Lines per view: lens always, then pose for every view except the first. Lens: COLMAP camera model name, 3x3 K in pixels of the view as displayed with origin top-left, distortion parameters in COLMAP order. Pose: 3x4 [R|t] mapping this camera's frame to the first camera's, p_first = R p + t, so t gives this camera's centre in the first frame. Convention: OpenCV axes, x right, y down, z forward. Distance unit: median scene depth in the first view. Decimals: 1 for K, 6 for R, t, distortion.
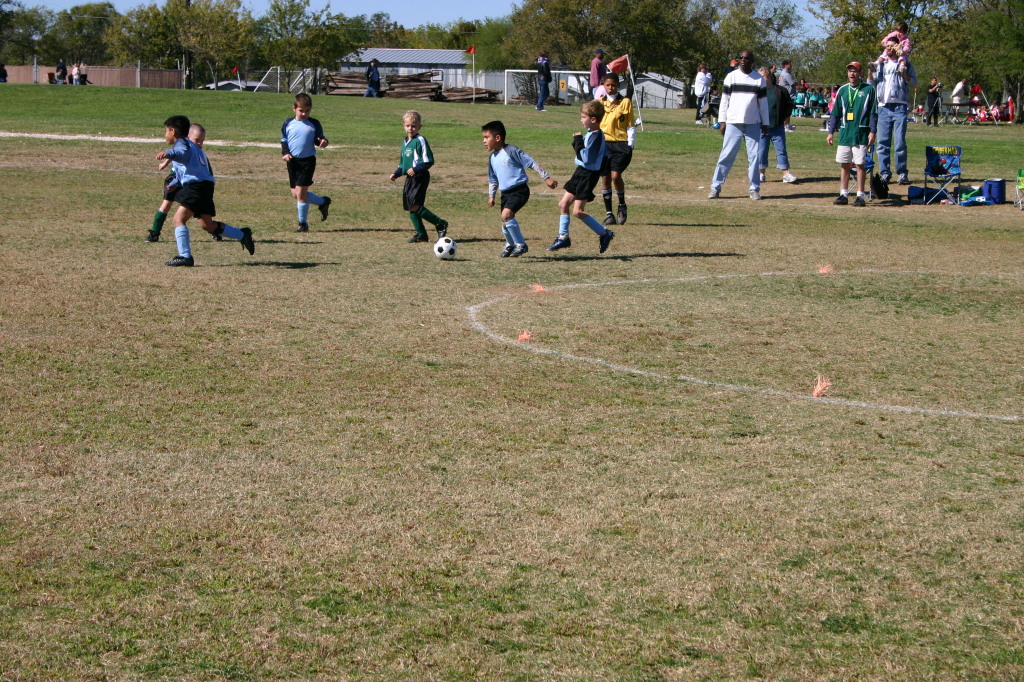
lens RADIAL K [[2395.9, 0, 504.7], [0, 2395.9, 340.9], [0, 0, 1]] dist [0.099318, 0.041157]
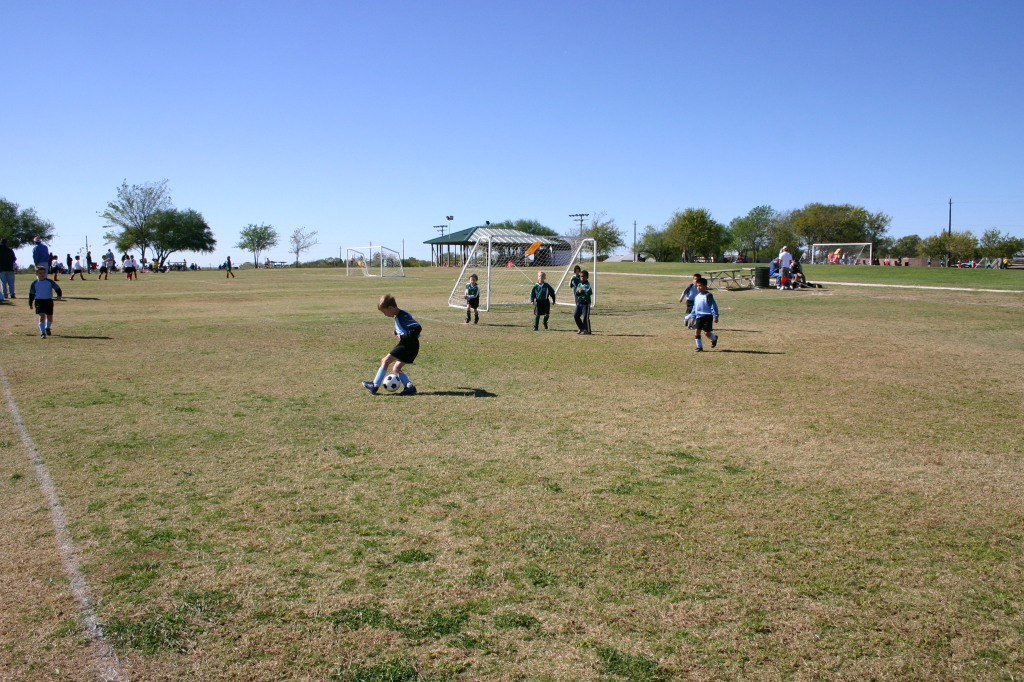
lens RADIAL K [[818.0, 0, 512.0], [0, 818.0, 341.0], [0, 0, 1]] dist [-0.154051, 0.122109]
pose [[0.807480, 0.042361, -0.588372, -0.054612], [-0.049415, 0.998770, 0.004091, -0.023324], [0.587822, 0.025771, 0.808580, 0.144248]]
